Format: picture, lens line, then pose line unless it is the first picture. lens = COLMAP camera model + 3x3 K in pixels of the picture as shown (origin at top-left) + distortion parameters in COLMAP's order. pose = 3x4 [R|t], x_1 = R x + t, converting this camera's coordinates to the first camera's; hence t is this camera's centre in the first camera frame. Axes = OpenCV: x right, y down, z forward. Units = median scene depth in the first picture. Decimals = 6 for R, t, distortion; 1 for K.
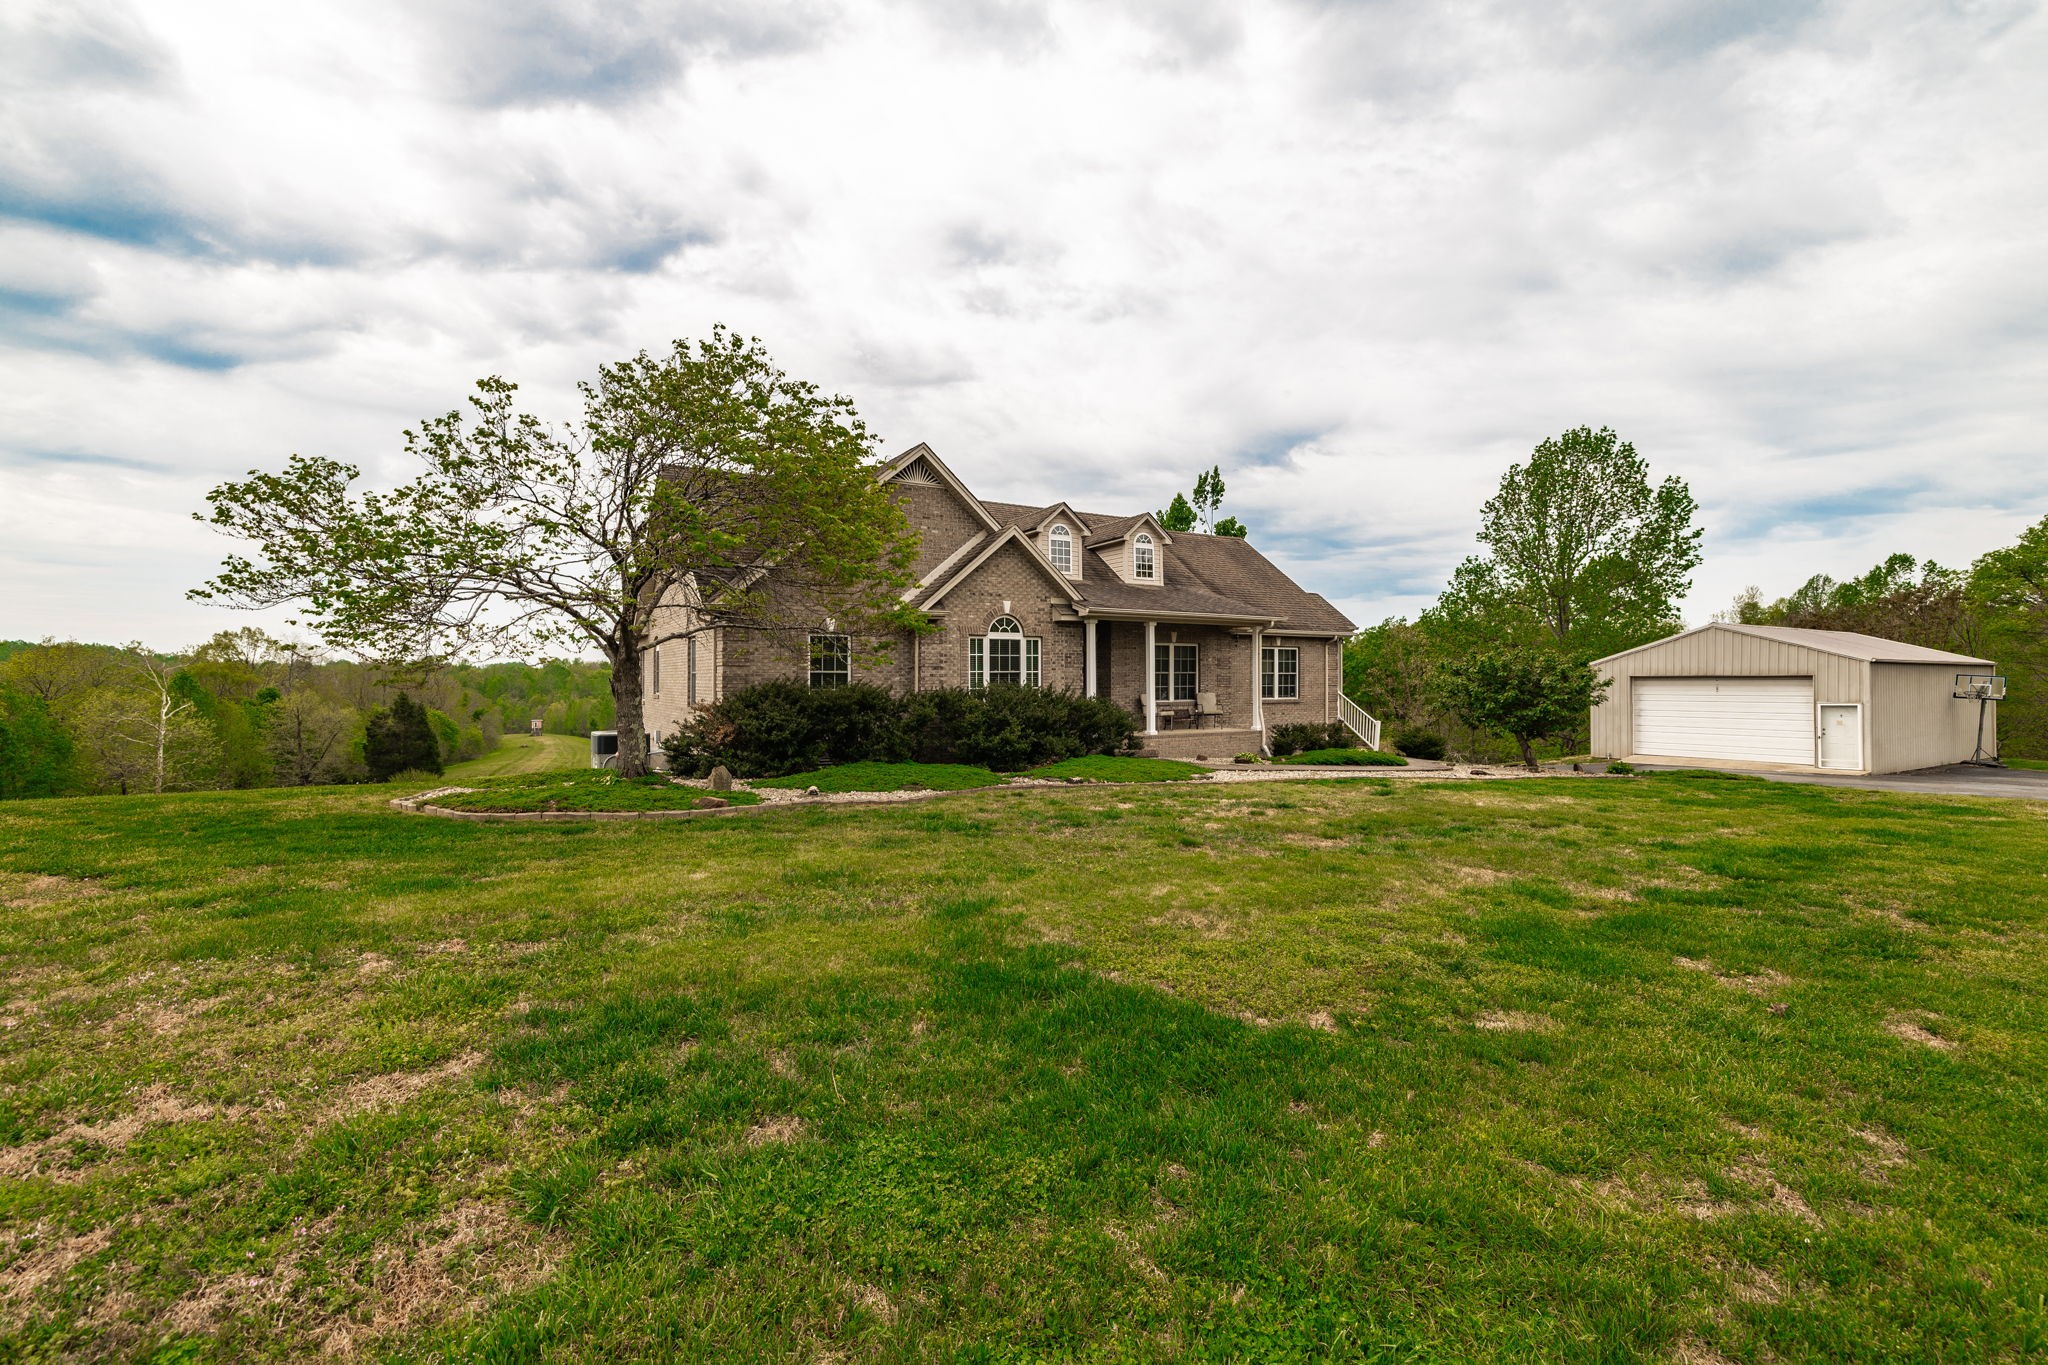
lens RADIAL K [[874.1, 0, 1016.4], [0, 874.1, 666.6], [0, 0, 1]] dist [0.001745, -0.000550]
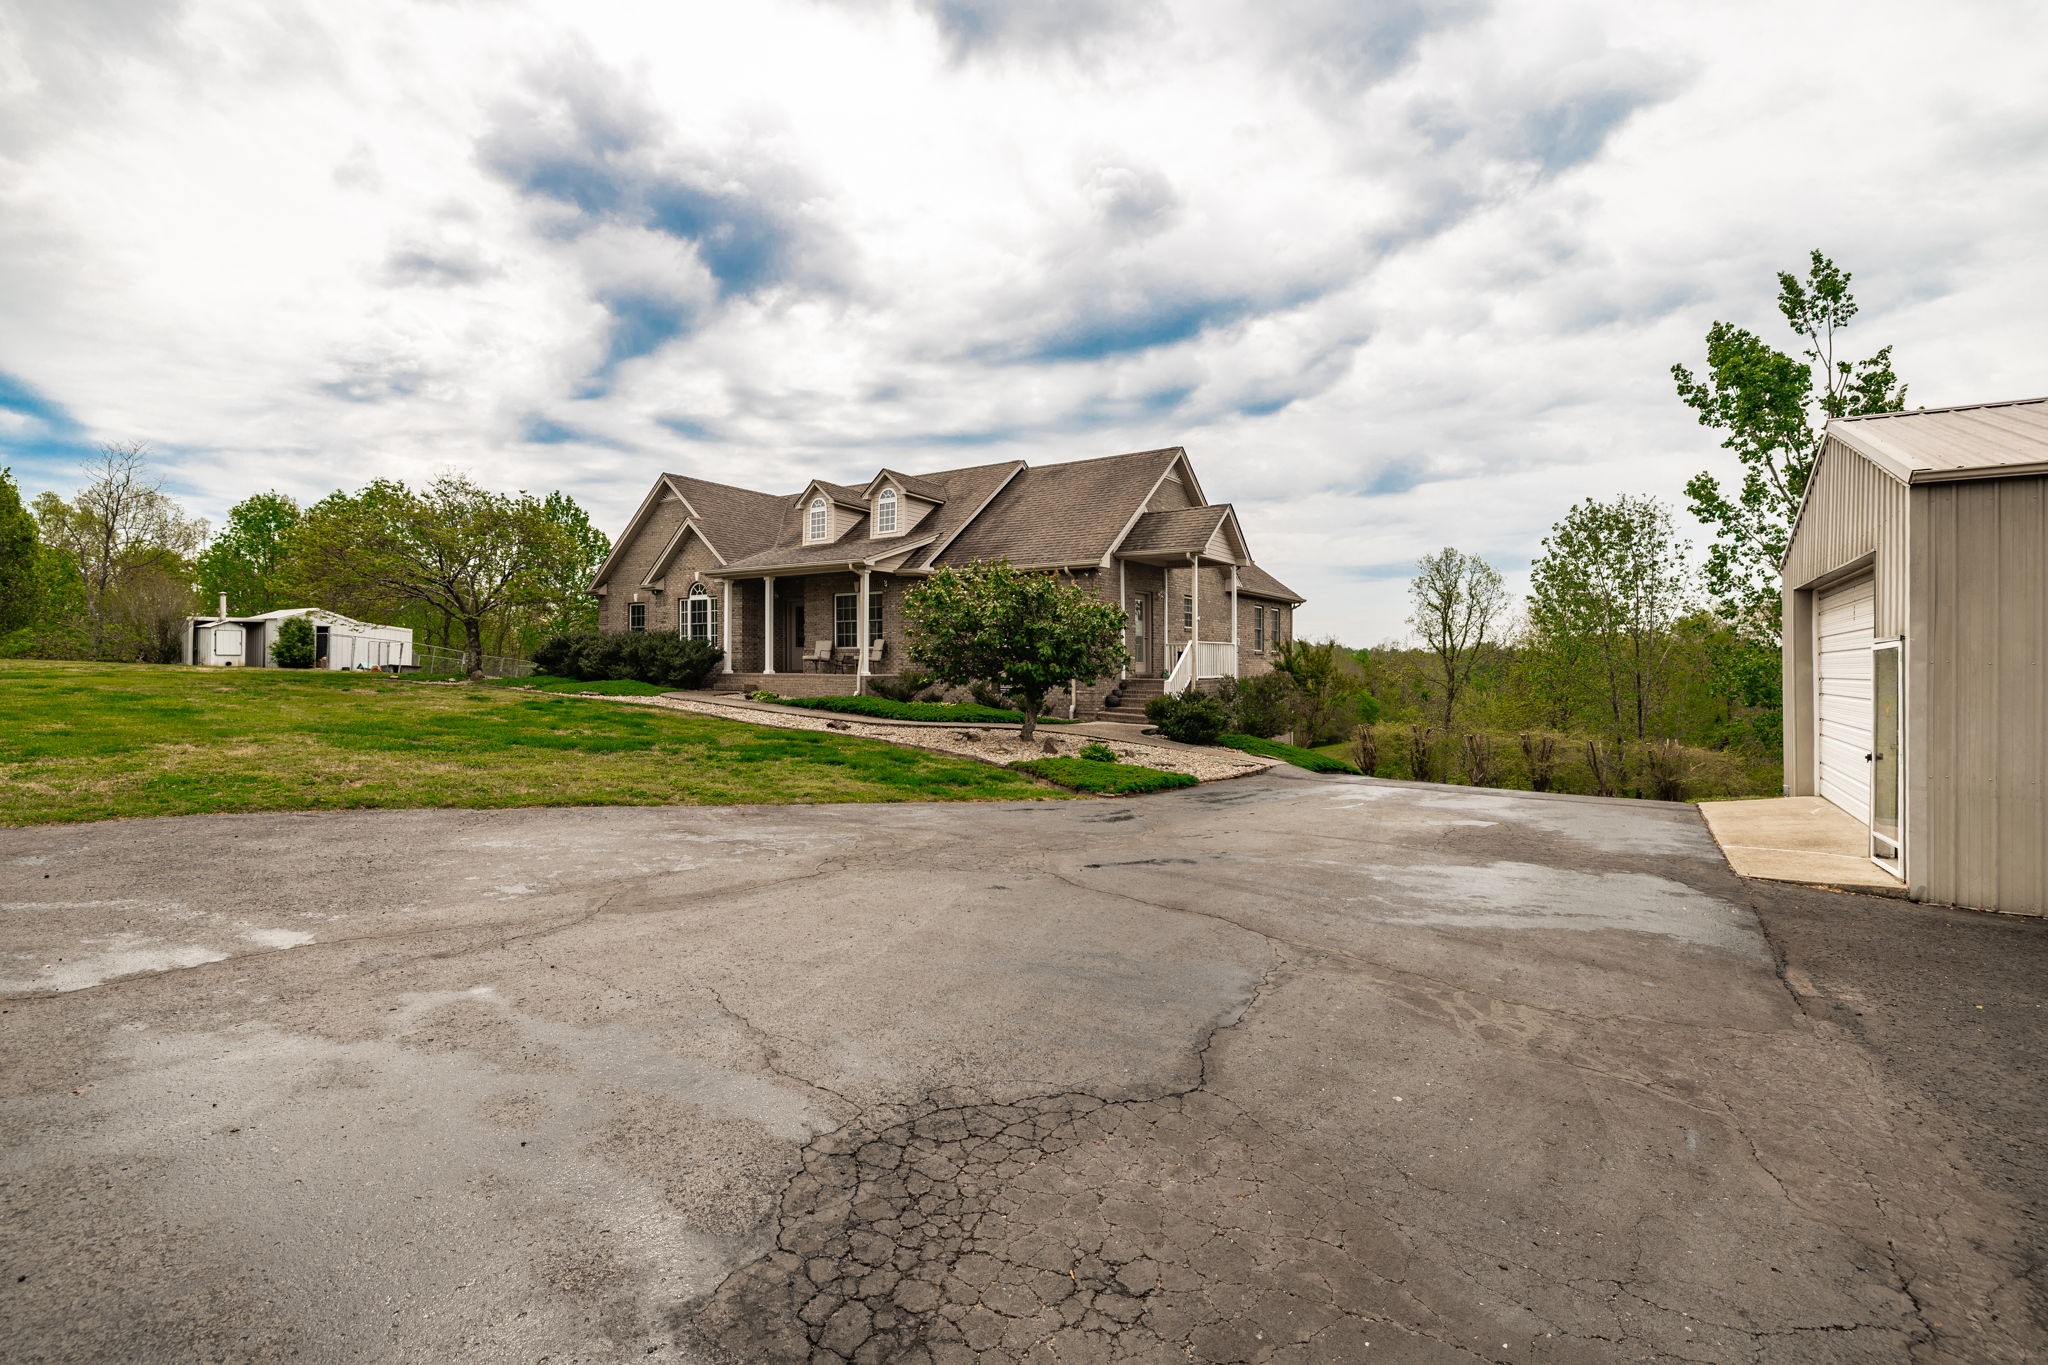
lens RADIAL K [[1040.5, 0, 1103.0], [0, 1040.5, 678.6], [0, 0, 1]] dist [-0.002106, -0.000260]
pose [[0.425408, 0.010683, -0.904939, 1.650169], [0.006233, 0.999872, 0.014734, 0.068499], [0.904980, -0.011908, 0.425287, 0.836624]]
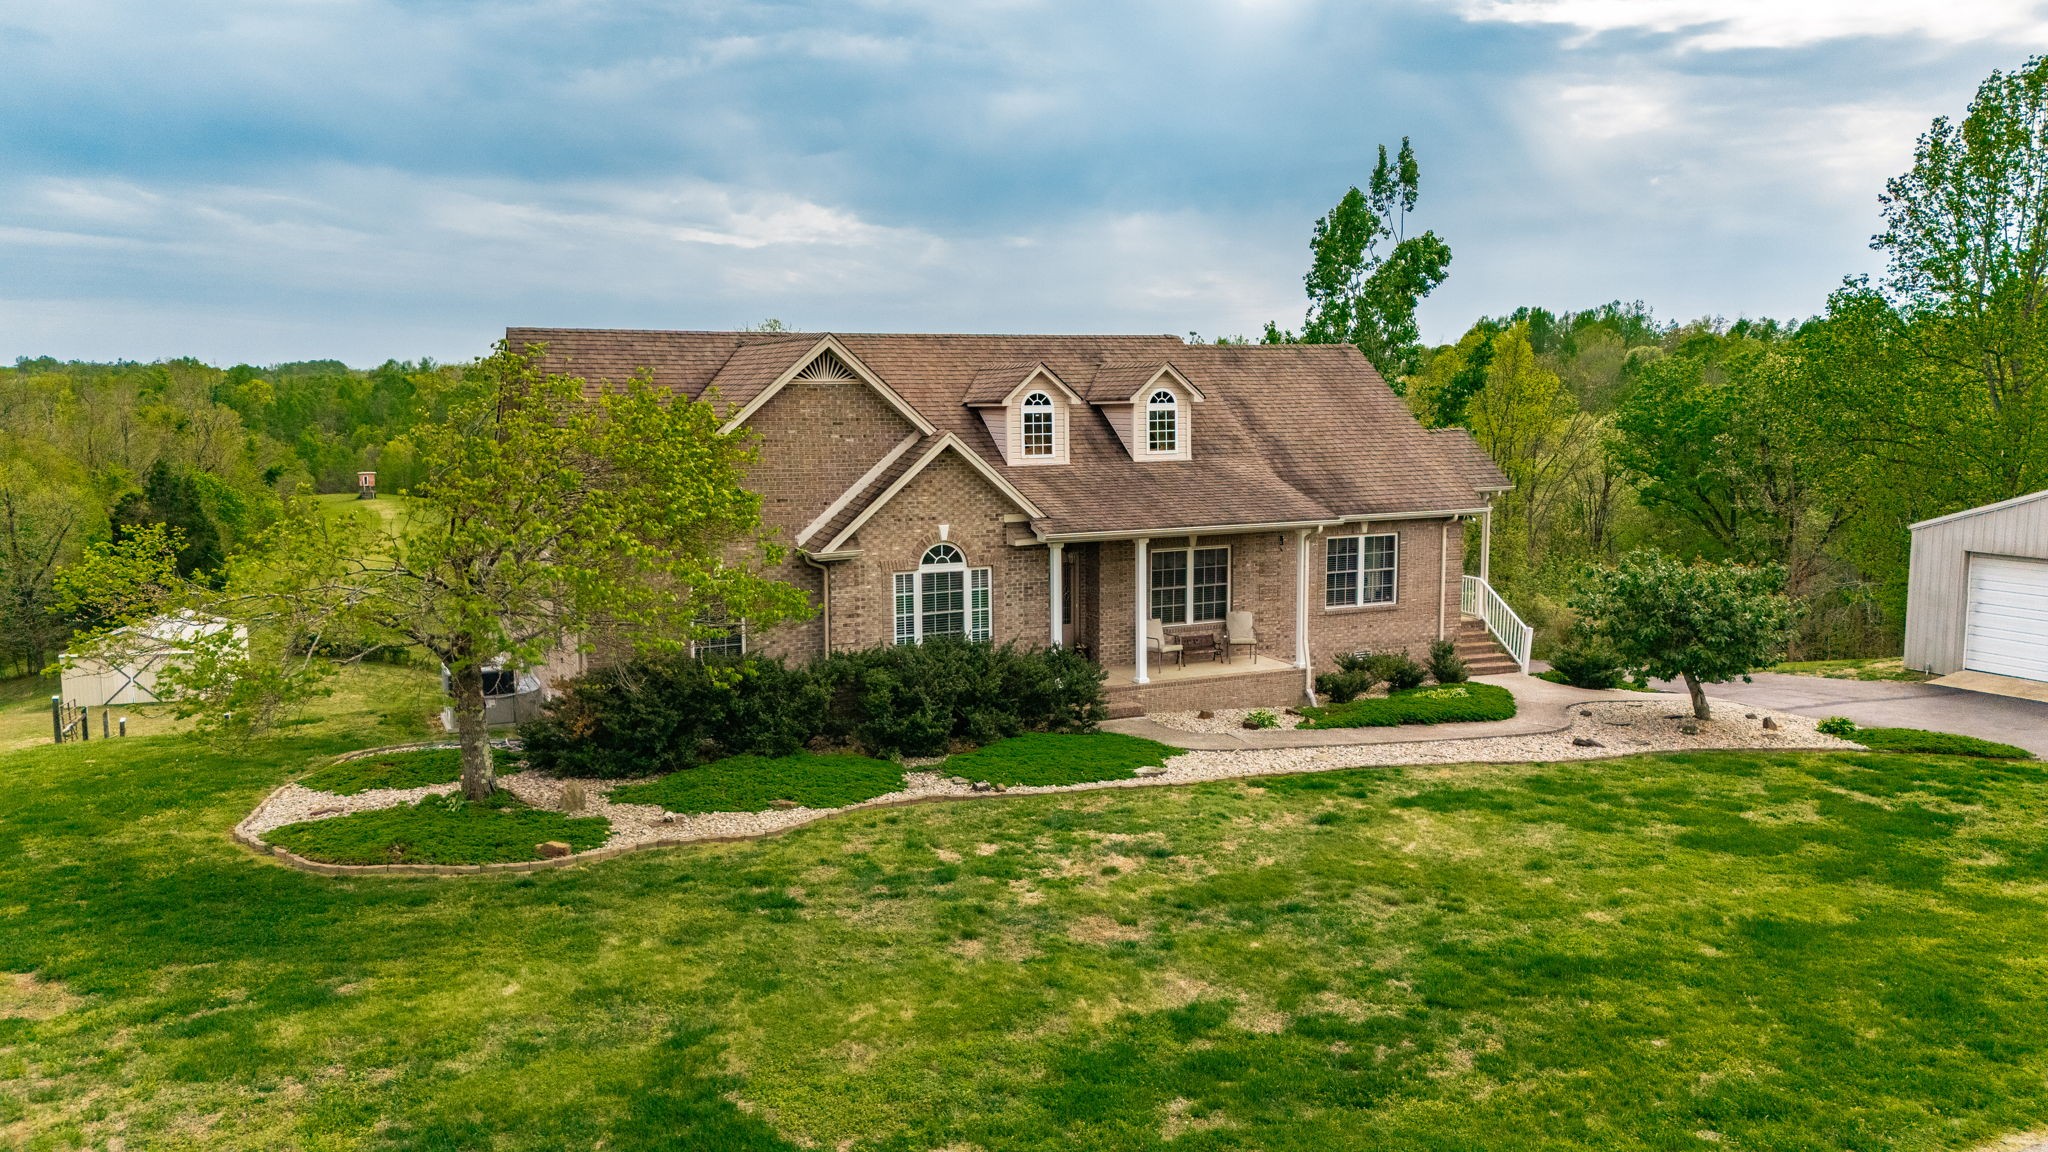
lens RADIAL K [[1530.0, 0, 1015.8], [0, 1530.0, 539.9], [0, 0, 1]] dist [0.167902, -0.248091]
pose [[0.994295, 0.005277, -0.106532, 0.191556], [0.007224, 0.993150, 0.116622, -0.211269], [0.106418, -0.116726, 0.987446, -0.344446]]
